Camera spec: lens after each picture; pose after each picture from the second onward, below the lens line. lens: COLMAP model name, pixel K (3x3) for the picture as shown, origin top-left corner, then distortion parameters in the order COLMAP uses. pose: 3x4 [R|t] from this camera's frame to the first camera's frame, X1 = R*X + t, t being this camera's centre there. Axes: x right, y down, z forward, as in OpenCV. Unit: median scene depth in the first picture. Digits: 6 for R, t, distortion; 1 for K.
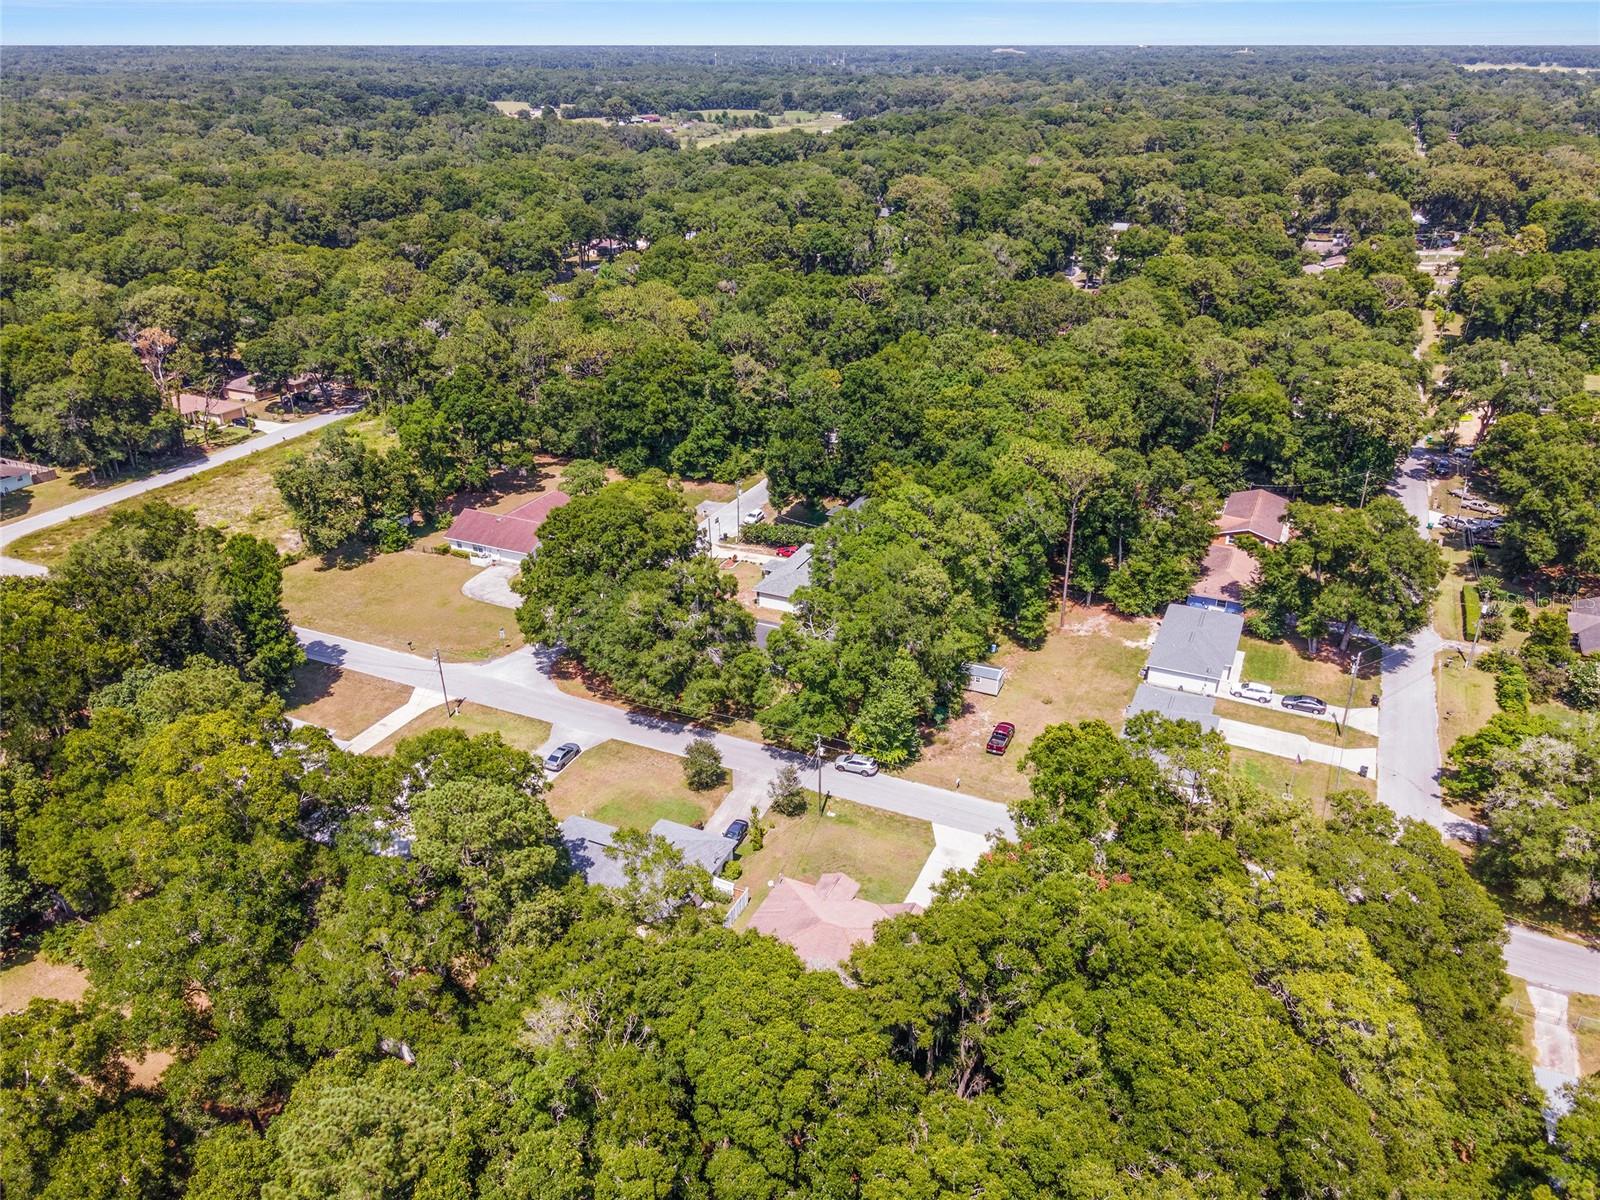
lens RADIAL K [[1191.9, 0, 800.9], [0, 1191.9, 600.9], [0, 0, 1]] dist [0.026237, 0.020902]
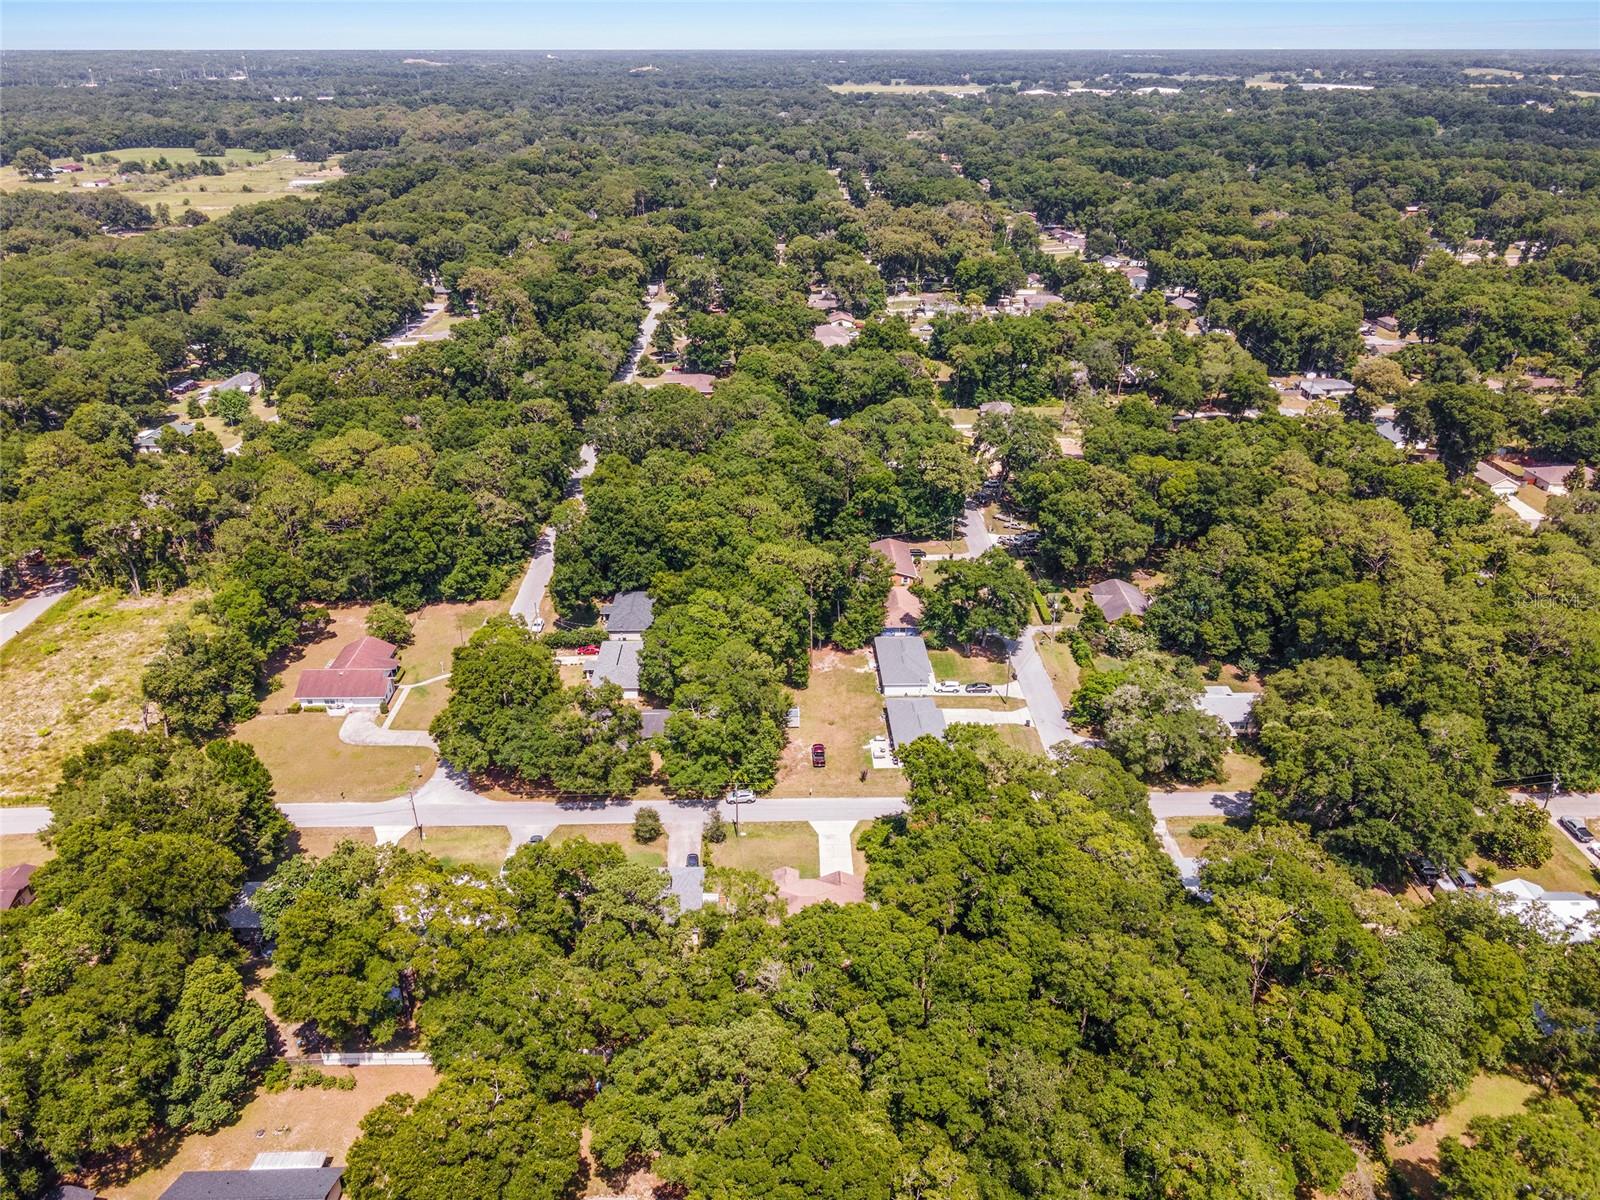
lens RADIAL K [[1191.9, 0, 804.1], [0, 1191.9, 595.7], [0, 0, 1]] dist [0.026237, 0.020902]
pose [[0.898922, -0.184287, 0.397465, -0.340180], [0.184446, 0.982100, 0.038205, -0.118978], [-0.397391, 0.038968, 0.916822, -0.309766]]
